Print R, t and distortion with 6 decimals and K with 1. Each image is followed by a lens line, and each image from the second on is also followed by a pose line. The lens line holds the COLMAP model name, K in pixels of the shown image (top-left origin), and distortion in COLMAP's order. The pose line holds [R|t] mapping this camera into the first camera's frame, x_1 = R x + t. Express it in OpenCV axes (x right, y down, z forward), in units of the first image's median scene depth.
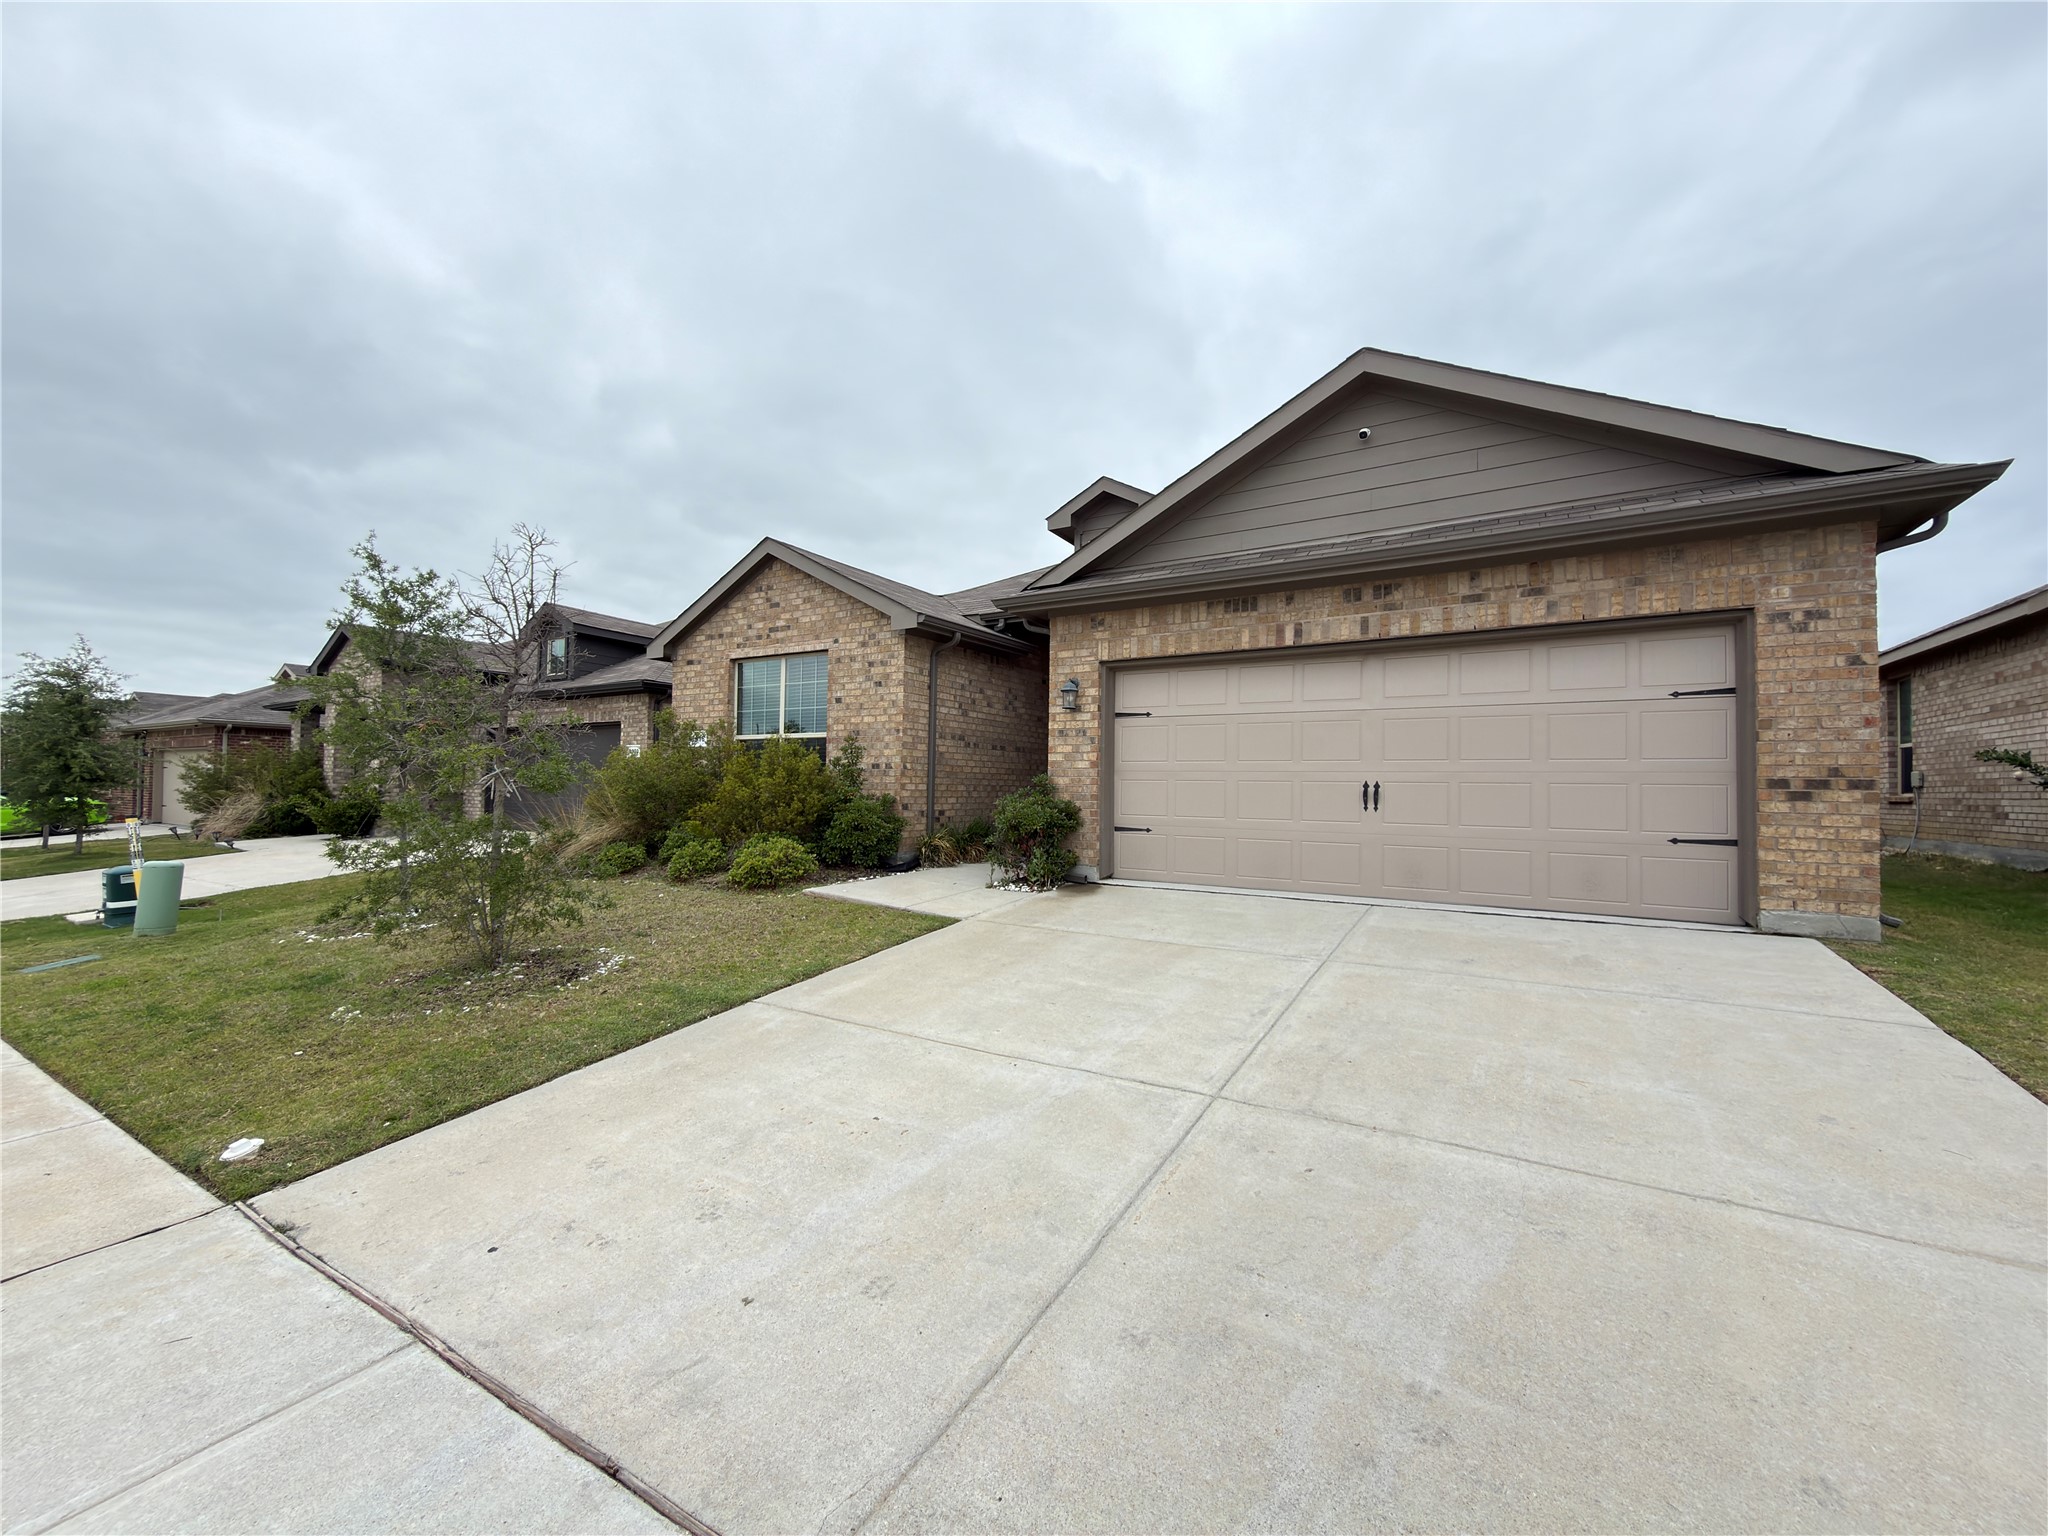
lens RADIAL K [[817.7, 0, 1020.3], [0, 817.7, 760.6], [0, 0, 1]] dist [0.000702, -0.000575]
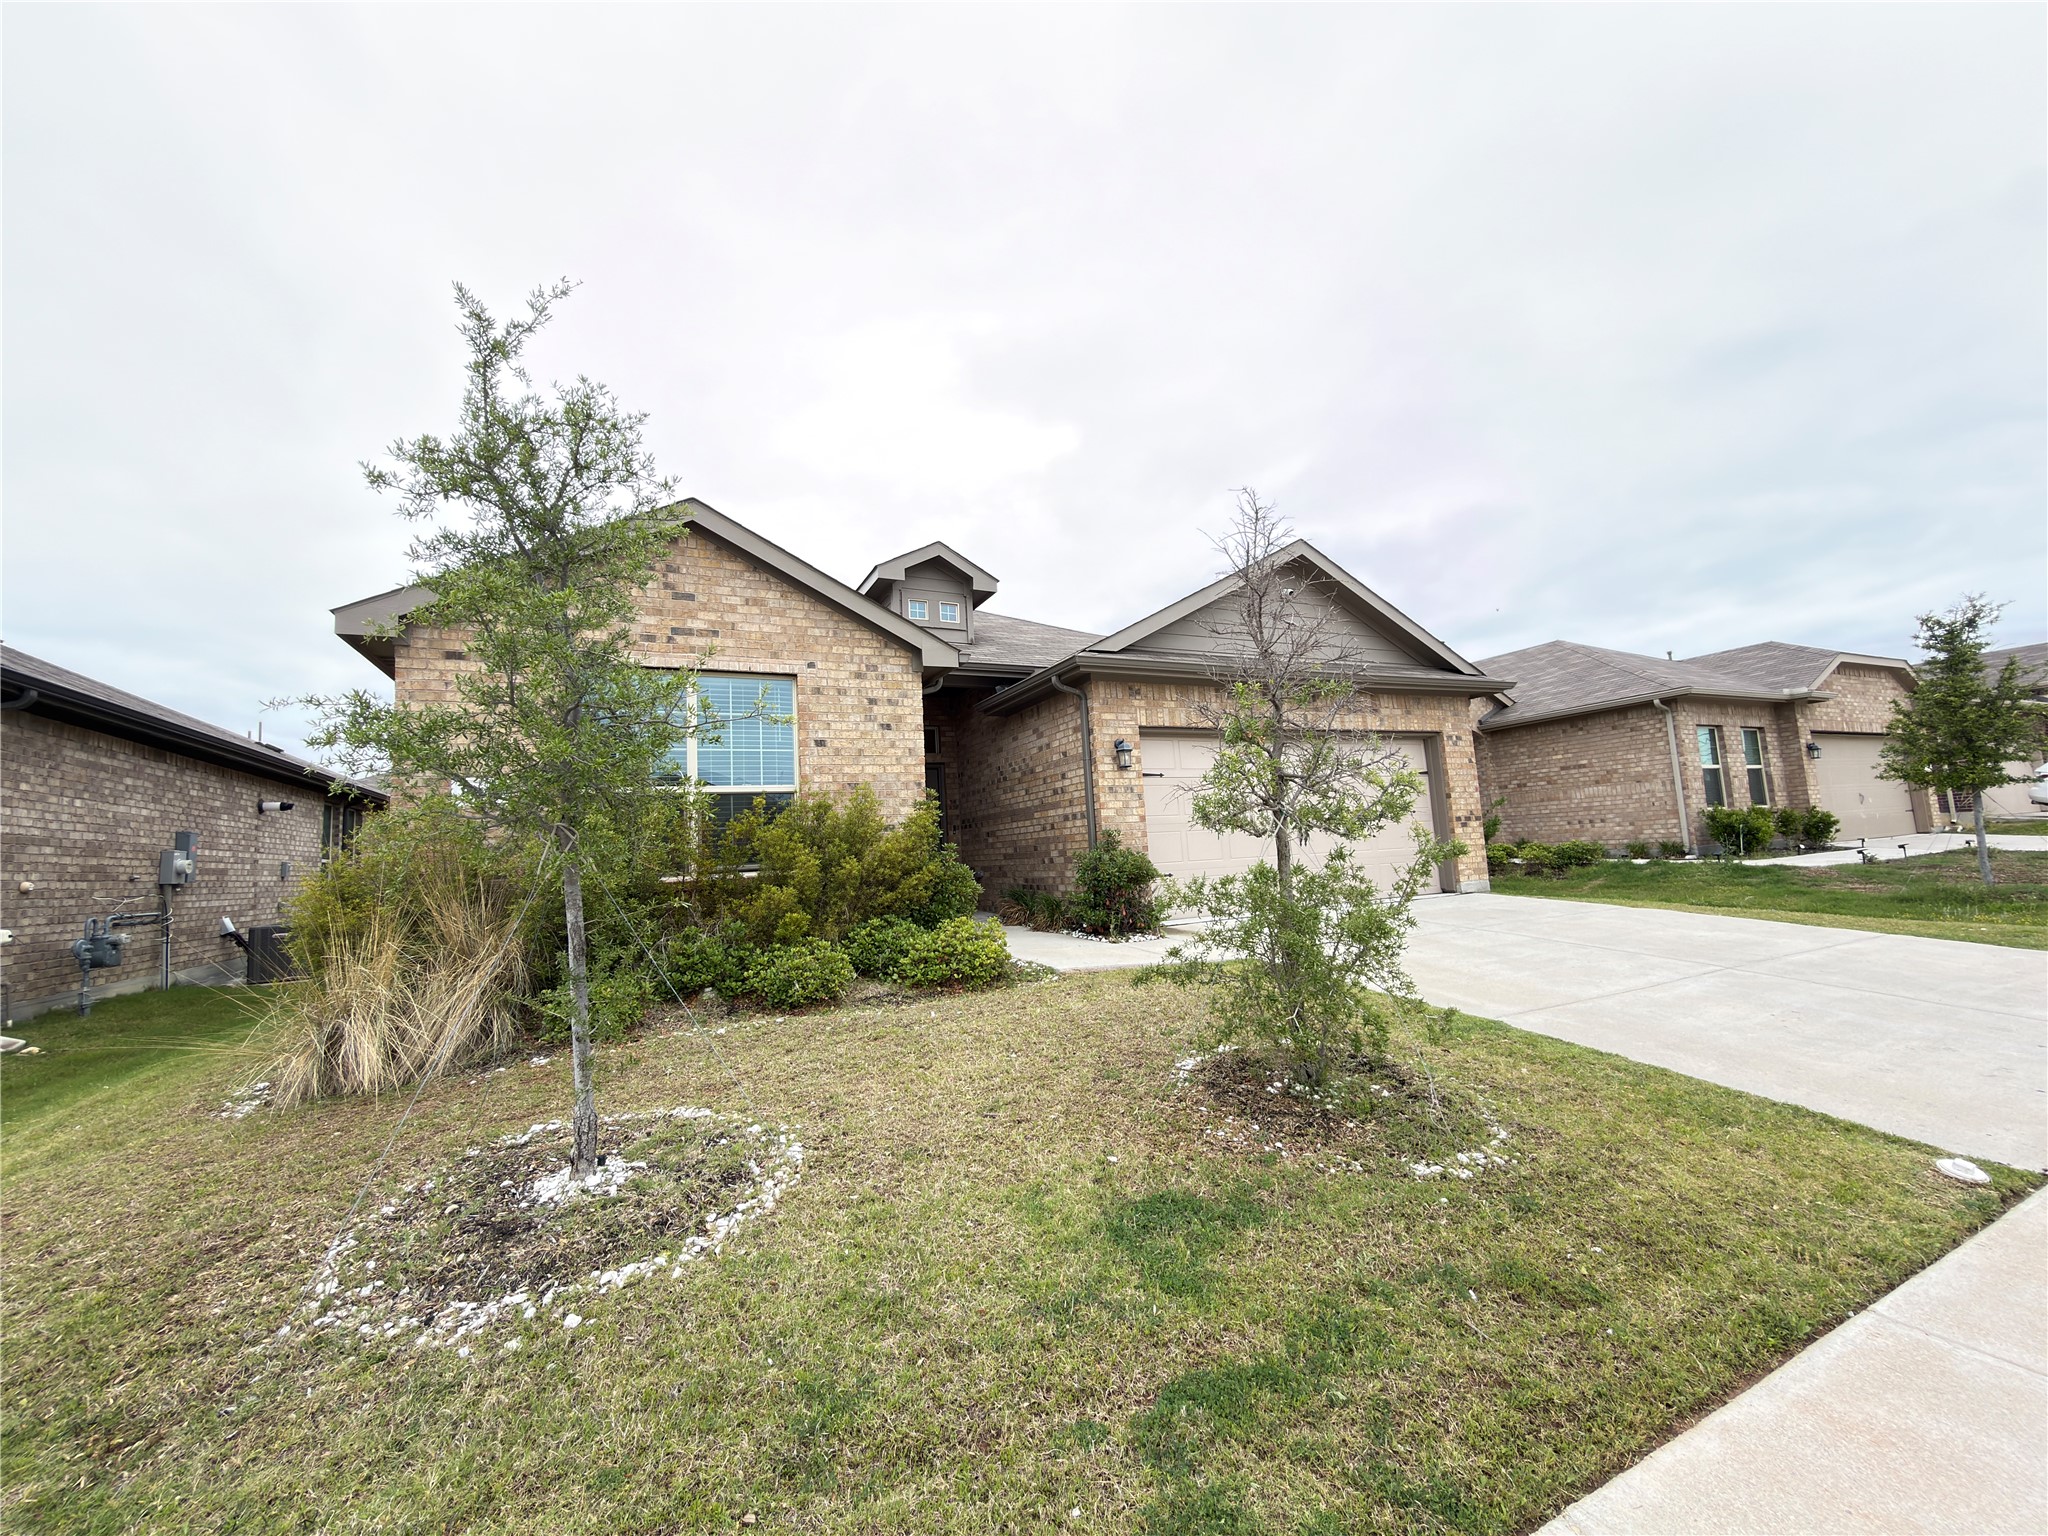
lens RADIAL K [[817.7, 0, 1027.7], [0, 817.7, 762.3], [0, 0, 1]] dist [0.000702, -0.000575]
pose [[0.545731, 0.053731, 0.836236, -1.062361], [0.031702, 0.995904, -0.084680, 0.020326], [-0.837361, 0.072723, 0.541792, 0.608415]]
